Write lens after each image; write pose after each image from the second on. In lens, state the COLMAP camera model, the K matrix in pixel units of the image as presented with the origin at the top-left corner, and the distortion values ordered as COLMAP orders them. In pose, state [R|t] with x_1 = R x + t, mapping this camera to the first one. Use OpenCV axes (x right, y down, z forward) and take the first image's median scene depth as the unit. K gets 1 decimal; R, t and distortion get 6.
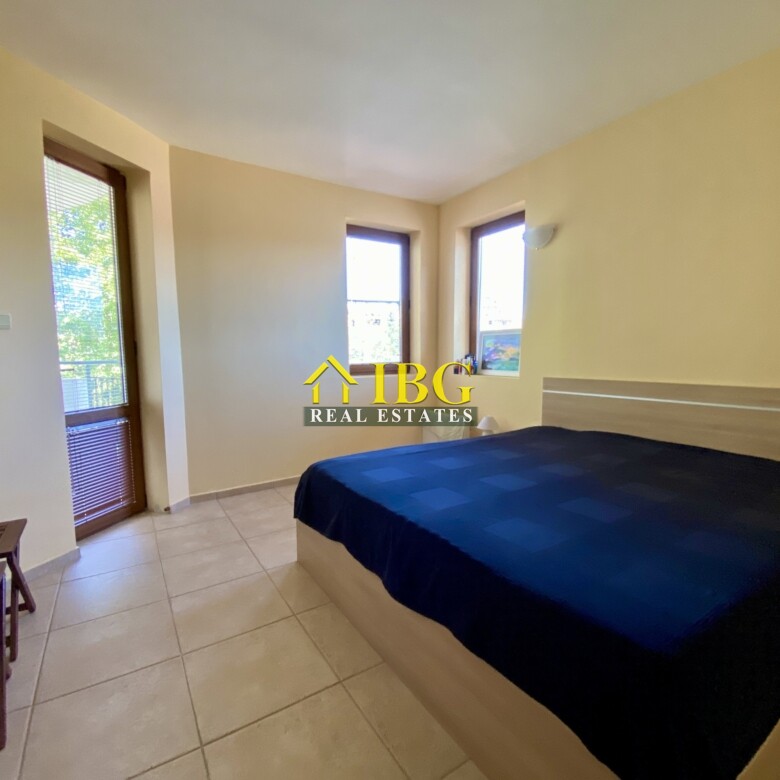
lens RADIAL K [[420.7, 0, 385.6], [0, 420.7, 396.5], [0, 0, 1]] dist [0.037065, -0.034717]
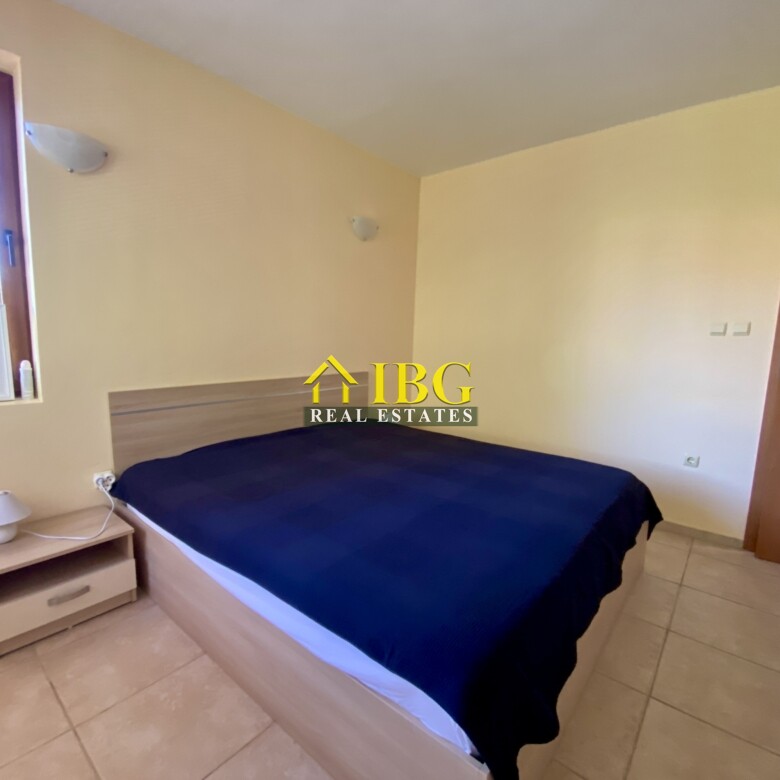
lens RADIAL K [[427.4, 0, 389.4], [0, 427.4, 396.3], [0, 0, 1]] dist [0.016337, -0.020101]
pose [[-0.307862, -0.134281, 0.941907, -0.294014], [0.075569, 0.983411, 0.164898, -0.096189], [-0.948425, 0.121944, -0.292607, 0.676446]]
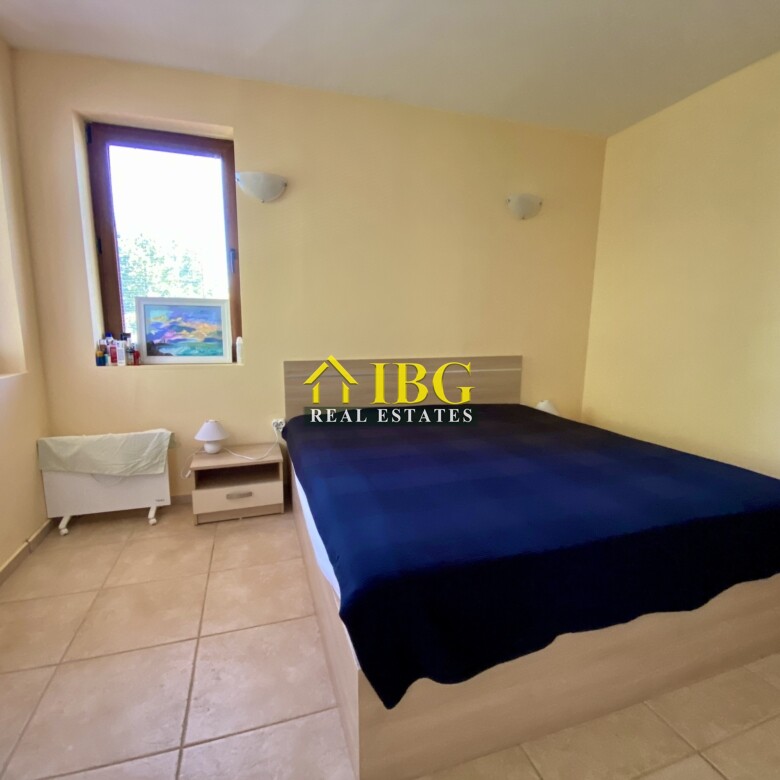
lens RADIAL K [[426.0, 0, 391.4], [0, 426.0, 399.2], [0, 0, 1]] dist [0.041045, -0.054301]
pose [[0.253098, -0.148327, 0.956002, -0.344083], [0.091086, 0.987441, 0.129090, -0.052209], [-0.963143, 0.054406, 0.263429, 0.485278]]
